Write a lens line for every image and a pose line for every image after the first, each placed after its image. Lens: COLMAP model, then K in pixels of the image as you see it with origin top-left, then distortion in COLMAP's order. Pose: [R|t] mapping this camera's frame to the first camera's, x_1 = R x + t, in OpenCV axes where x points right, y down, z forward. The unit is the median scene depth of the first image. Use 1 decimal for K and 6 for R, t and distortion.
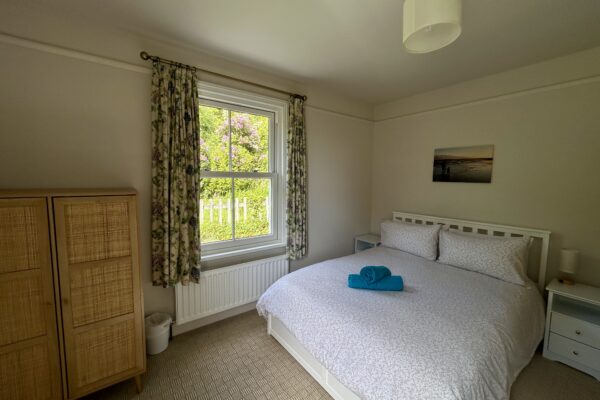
lens RADIAL K [[245.6, 0, 301.4], [0, 245.6, 199.6], [0, 0, 1]] dist [-0.000378, -0.000037]
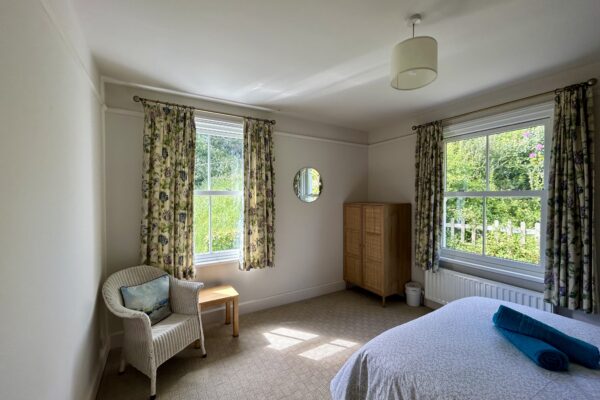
lens RADIAL K [[241.1, 0, 302.2], [0, 241.1, 198.2], [0, 0, 1]] dist [-0.001268, -0.000066]
pose [[-0.091330, -0.003744, -0.995814, 1.083021], [-0.084273, 0.996435, 0.003983, -0.023959], [0.992248, 0.084284, -0.091320, 0.383592]]
